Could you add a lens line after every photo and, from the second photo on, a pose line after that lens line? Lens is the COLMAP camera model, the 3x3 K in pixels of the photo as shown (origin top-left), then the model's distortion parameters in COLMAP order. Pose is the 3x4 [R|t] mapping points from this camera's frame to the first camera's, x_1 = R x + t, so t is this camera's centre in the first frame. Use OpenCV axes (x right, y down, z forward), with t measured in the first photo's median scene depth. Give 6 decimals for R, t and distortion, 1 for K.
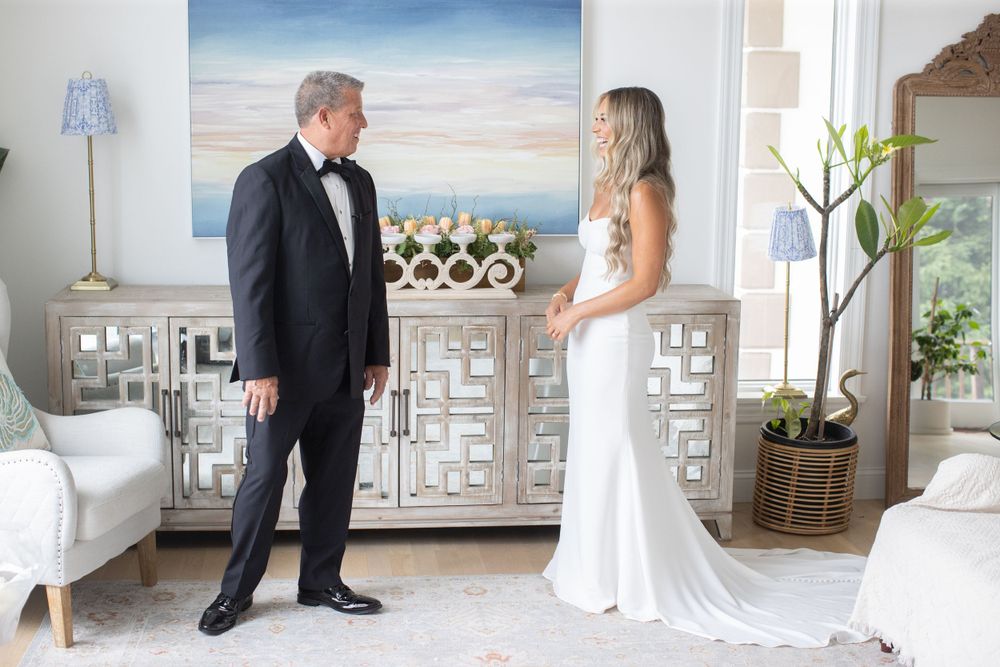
lens RADIAL K [[1504.5, 0, 500.0], [0, 1504.5, 333.5], [0, 0, 1]] dist [-0.176585, 0.383666]
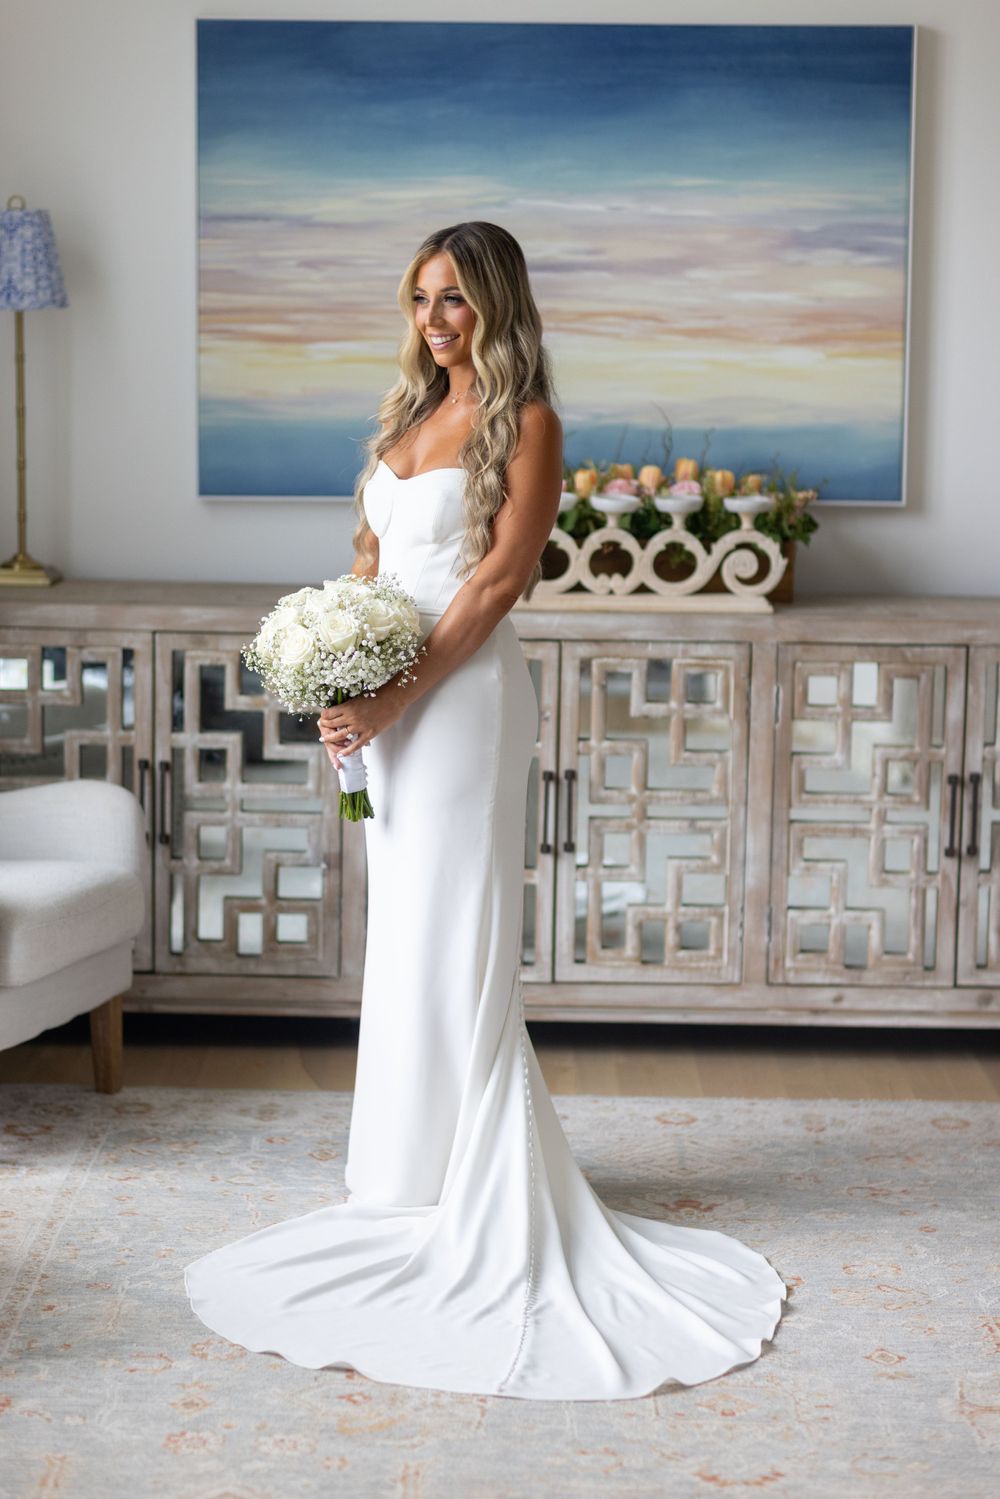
lens RADIAL K [[3790.0, 0, 502.5], [0, 3790.0, 715.9], [0, 0, 1]] dist [0.055421, 0.288599]
pose [[0.992934, 0.019210, -0.117101, 0.076663], [-0.022167, 0.999466, -0.023999, 0.050649], [0.116578, 0.026425, 0.992830, -0.402213]]
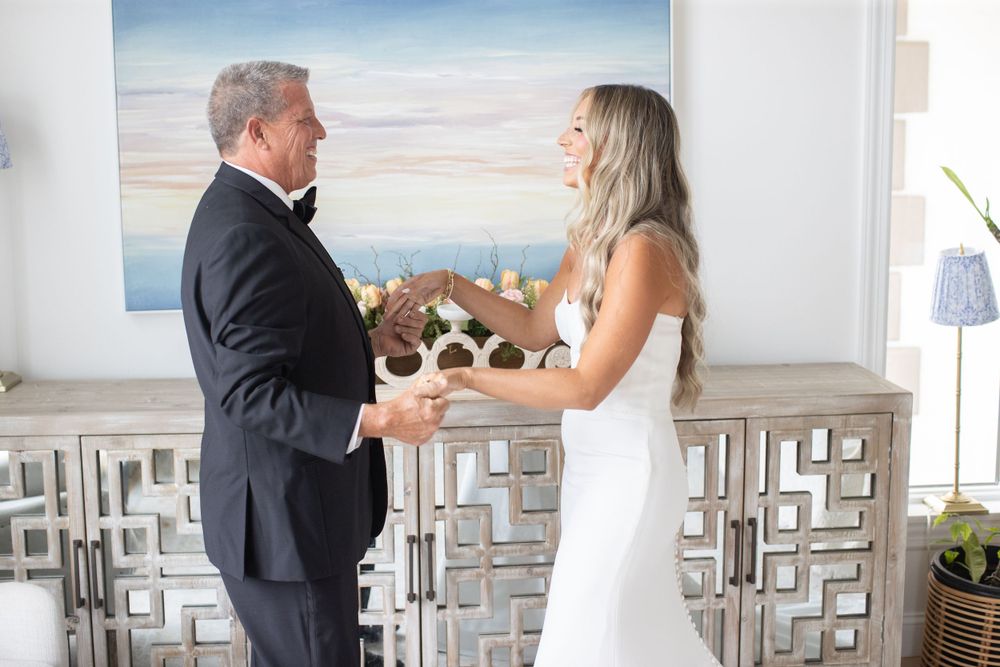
lens RADIAL K [[1504.5, 0, 500.0], [0, 1504.5, 333.5], [0, 0, 1]] dist [-0.176585, 0.383666]
pose [[0.999442, -0.017329, -0.028543, -0.008881], [0.017096, 0.999819, -0.008398, -0.046885], [0.028684, 0.007905, 0.999557, 0.311264]]
